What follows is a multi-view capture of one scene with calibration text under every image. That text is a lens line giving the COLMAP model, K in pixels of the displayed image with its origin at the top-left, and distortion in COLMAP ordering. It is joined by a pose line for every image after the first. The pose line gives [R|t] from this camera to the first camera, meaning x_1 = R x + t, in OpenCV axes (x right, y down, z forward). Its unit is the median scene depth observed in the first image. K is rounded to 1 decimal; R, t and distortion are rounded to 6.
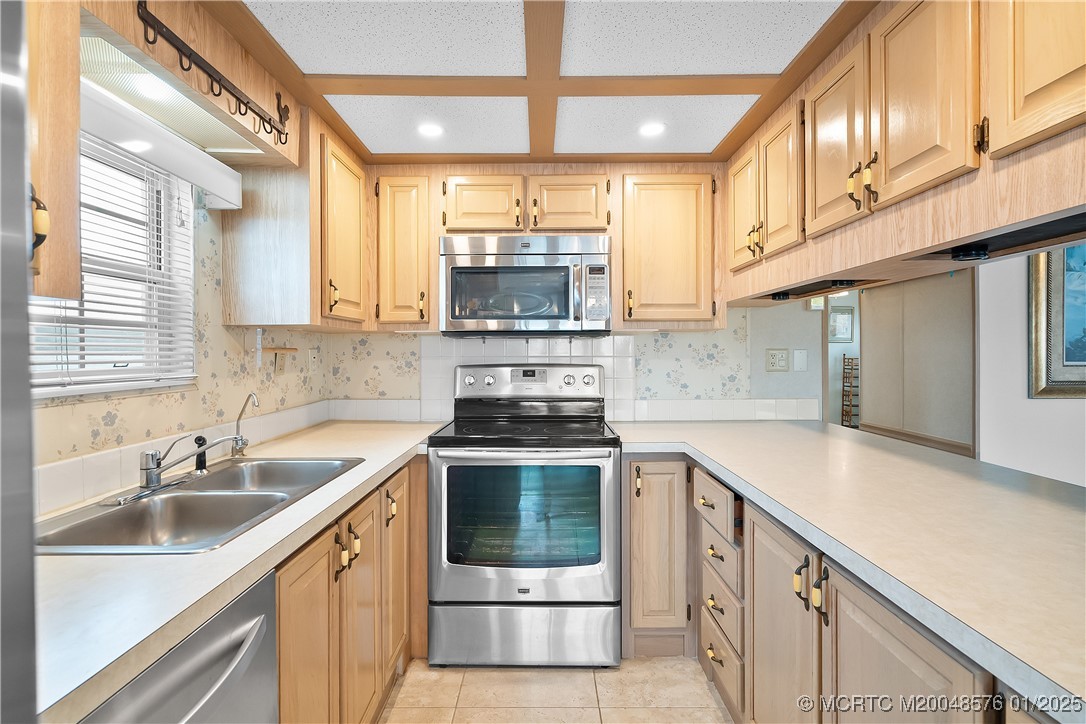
lens RADIAL K [[513.4, 0, 543.6], [0, 513.4, 351.7], [0, 0, 1]] dist [-0.003702, -0.000300]
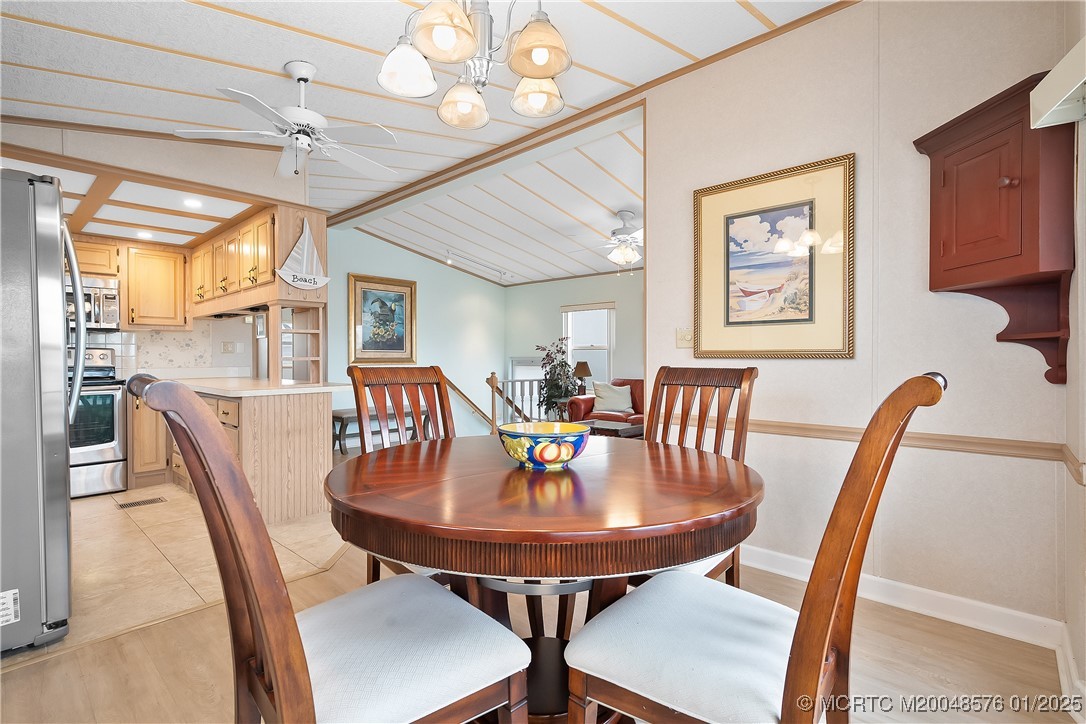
lens RADIAL K [[517.9, 0, 545.3], [0, 517.9, 358.7], [0, 0, 1]] dist [-0.002187, 0.000410]
pose [[0.679729, -0.001945, 0.733461, -0.199914], [0.003061, 0.999995, -0.000186, 0.072571], [-0.733457, 0.002372, 0.679731, -1.432917]]
